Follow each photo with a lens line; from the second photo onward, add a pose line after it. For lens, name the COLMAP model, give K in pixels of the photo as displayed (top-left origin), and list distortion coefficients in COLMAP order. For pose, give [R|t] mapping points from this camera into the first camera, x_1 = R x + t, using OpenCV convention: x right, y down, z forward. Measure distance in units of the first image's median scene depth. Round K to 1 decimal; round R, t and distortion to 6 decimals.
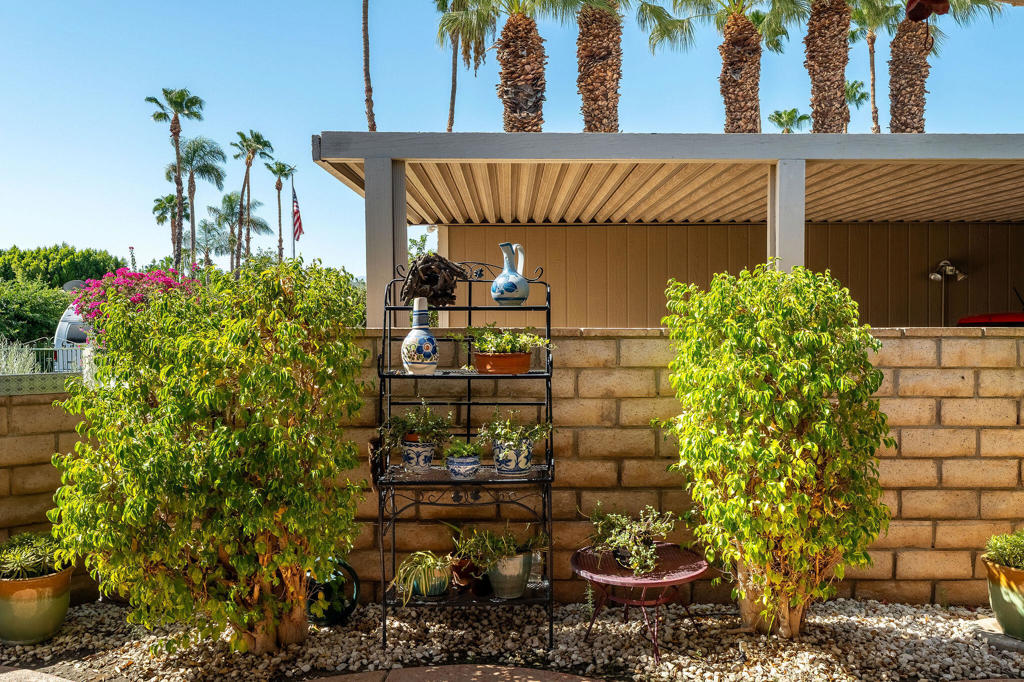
lens RADIAL K [[810.9, 0, 512.0], [0, 810.9, 339.4], [0, 0, 1]] dist [-0.004646, 0.000547]
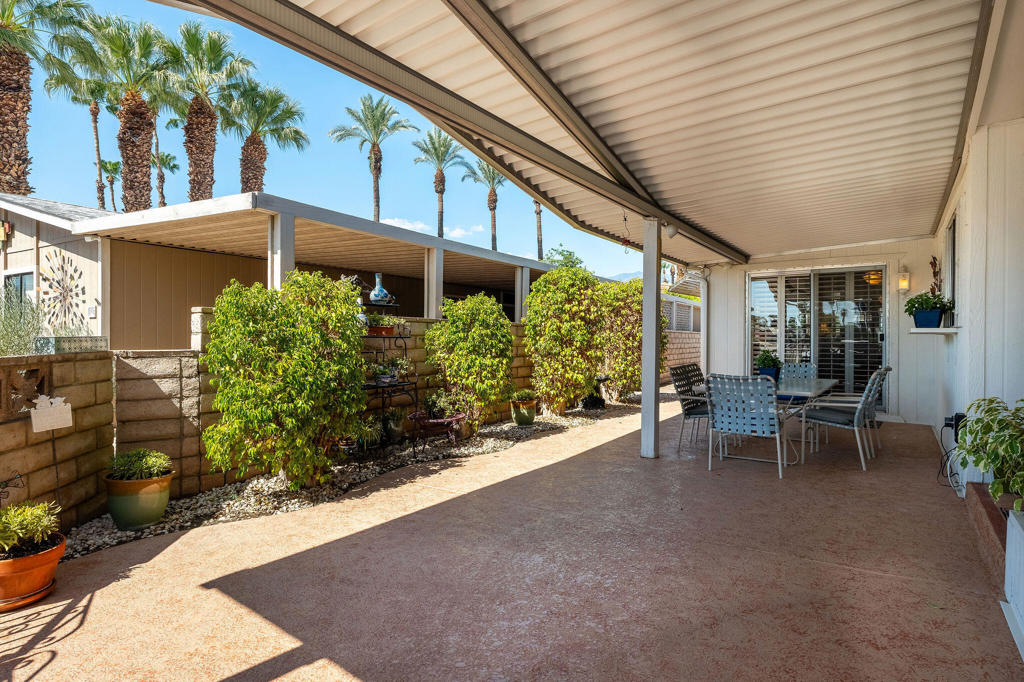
lens RADIAL K [[554.0, 0, 509.1], [0, 554.0, 342.2], [0, 0, 1]] dist [-0.002538, 0.001505]
pose [[0.537375, -0.002845, 0.843339, -0.170357], [0.002337, 0.999995, 0.001884, 0.009031], [-0.843340, 0.000959, 0.537379, -0.007161]]
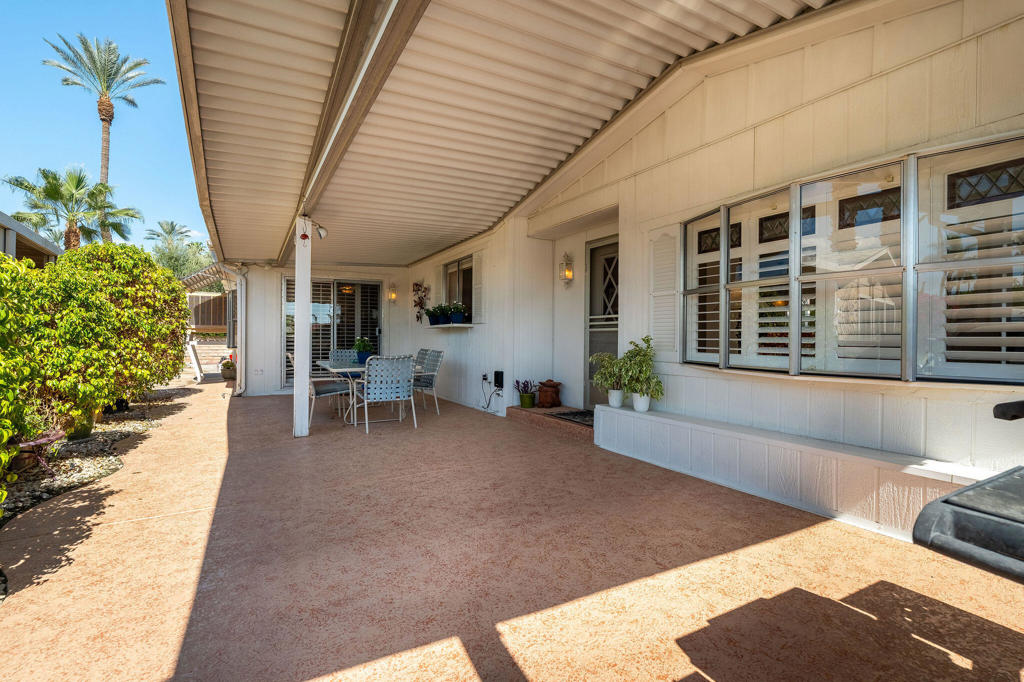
lens RADIAL K [[472.0, 0, 508.1], [0, 472.0, 339.8], [0, 0, 1]] dist [-0.002941, 0.000225]
pose [[-0.542828, -0.000913, 0.839843, -0.176197], [0.004321, 0.999983, 0.003880, 0.013394], [-0.839833, 0.005735, -0.542815, 0.108512]]
